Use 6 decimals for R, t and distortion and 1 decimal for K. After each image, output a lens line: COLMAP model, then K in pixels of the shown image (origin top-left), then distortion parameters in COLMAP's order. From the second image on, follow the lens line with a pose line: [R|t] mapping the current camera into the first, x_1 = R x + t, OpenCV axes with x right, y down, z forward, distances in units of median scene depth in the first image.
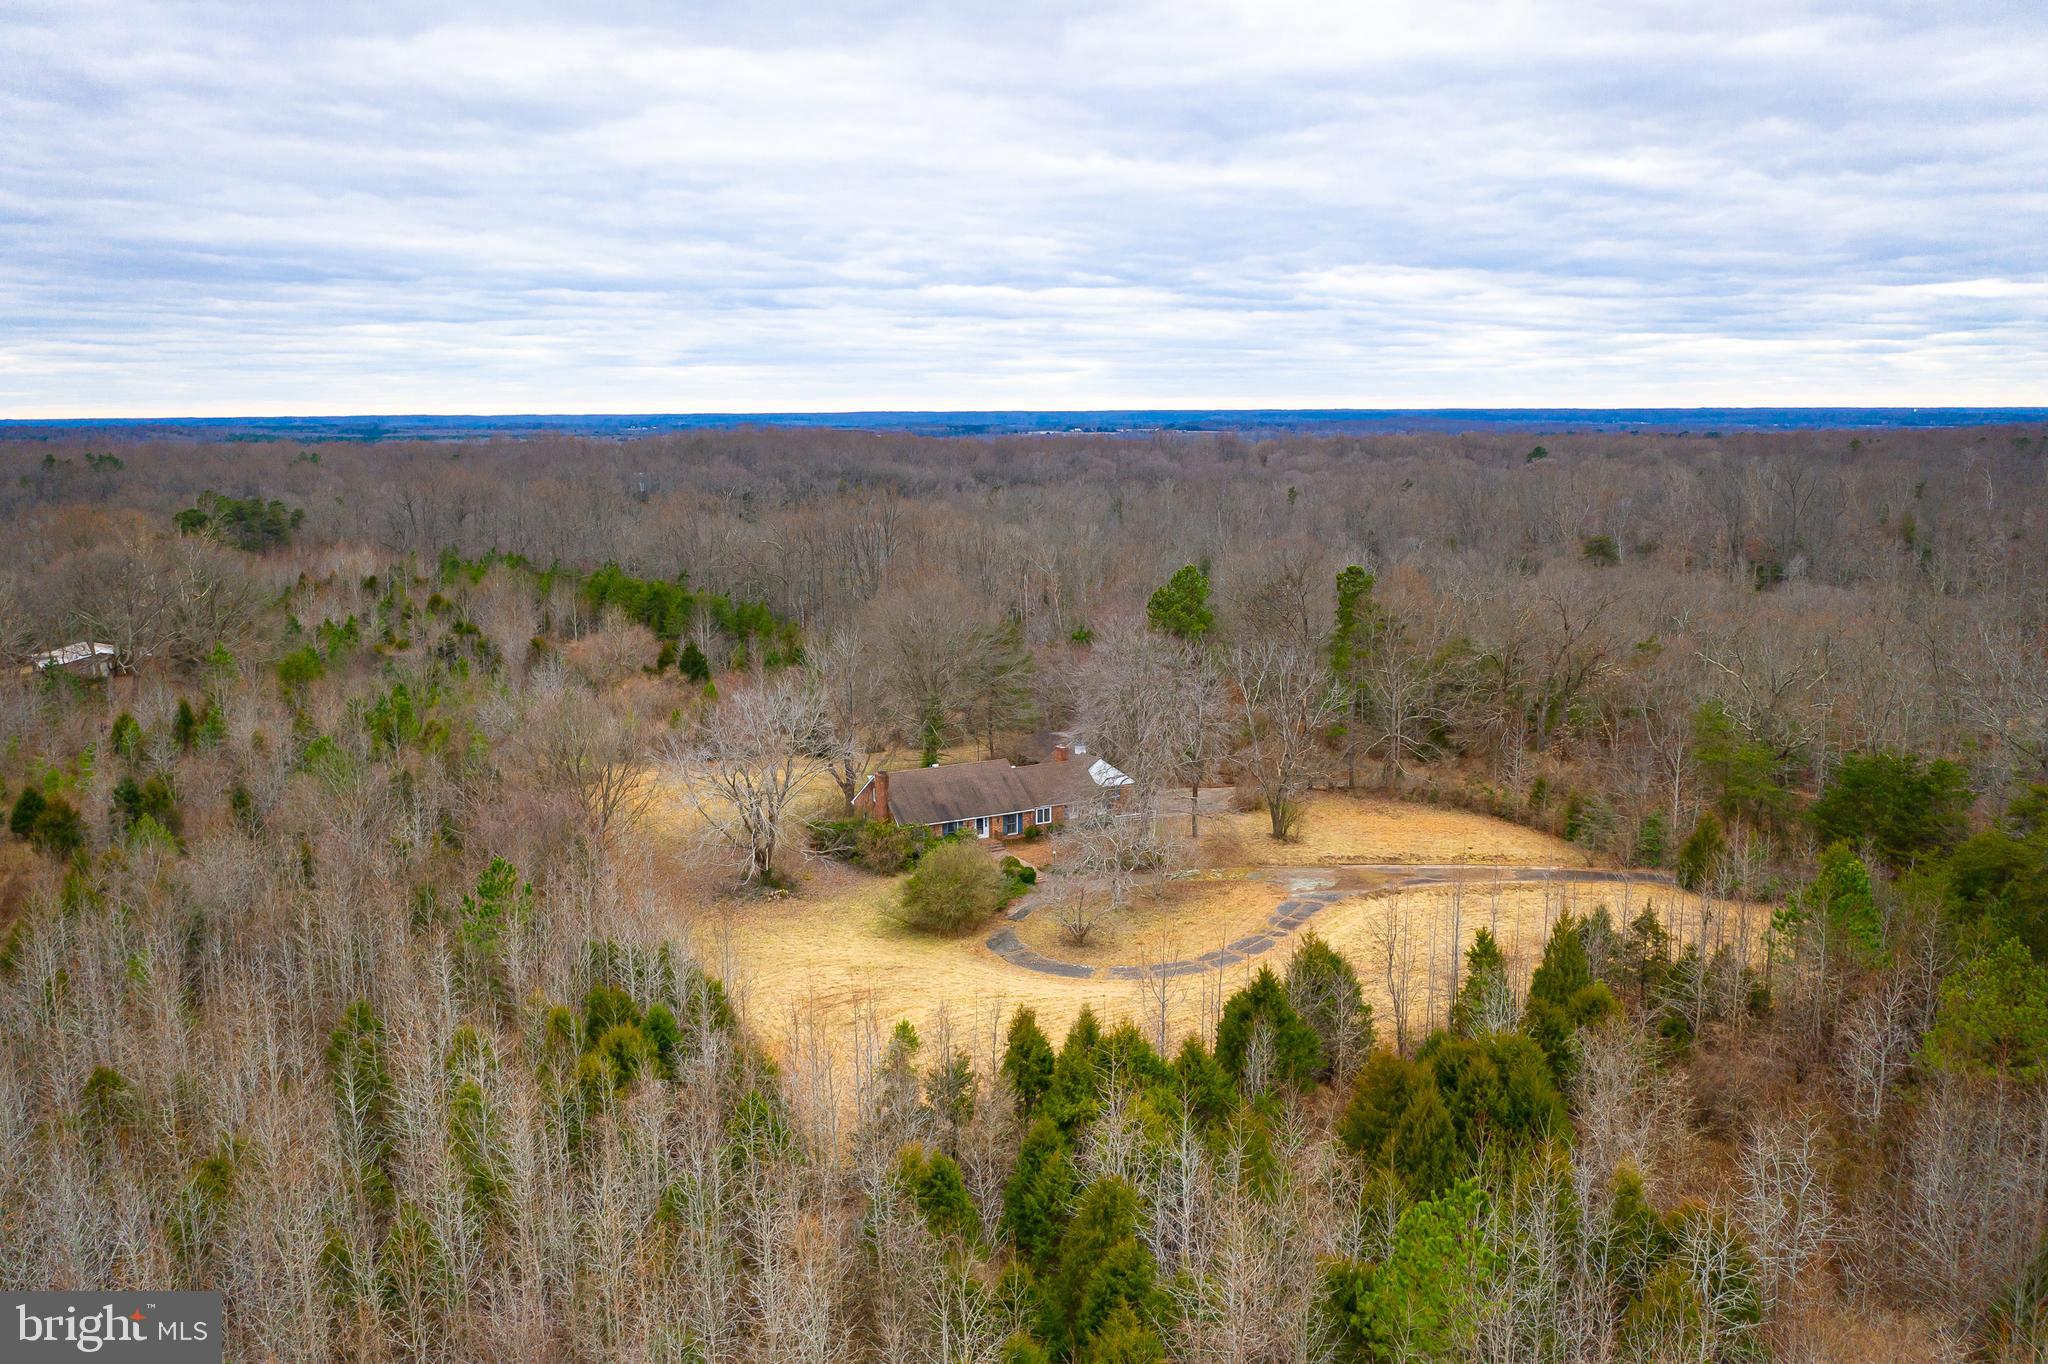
lens RADIAL K [[1623.1, 0, 1030.3], [0, 1623.1, 686.8], [0, 0, 1]] dist [-0.013143, 0.007262]
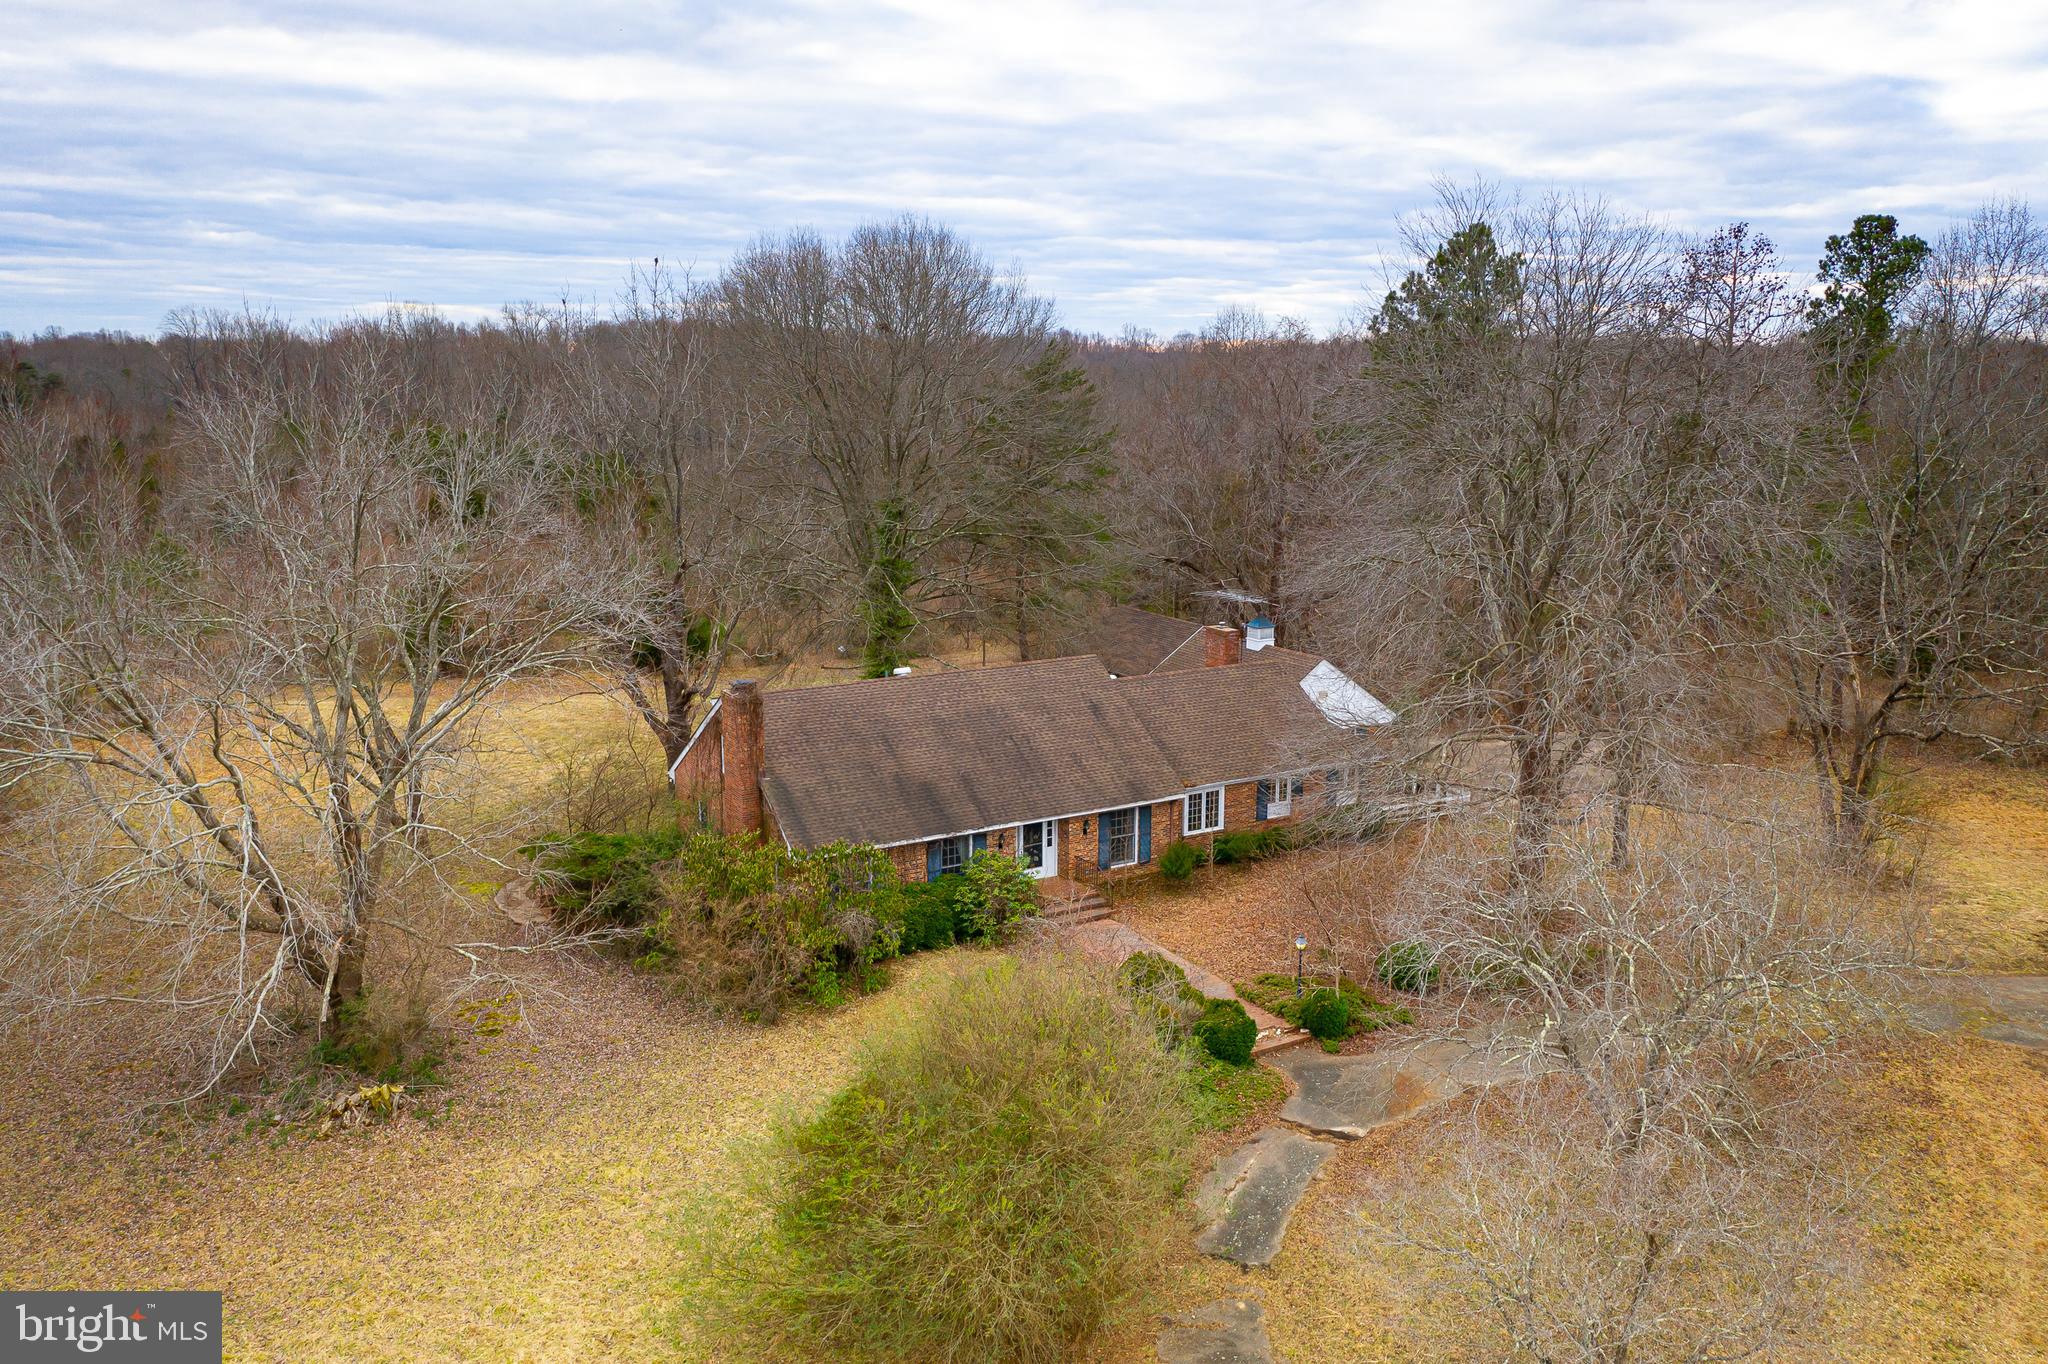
lens RADIAL K [[1623.1, 0, 1016.1], [0, 1623.1, 690.9], [0, 0, 1]] dist [-0.013143, 0.007262]
pose [[0.999750, -0.007195, 0.021190, -0.041838], [0.006546, 0.999512, 0.030550, 0.042813], [-0.021400, -0.030403, 0.999309, 0.660336]]
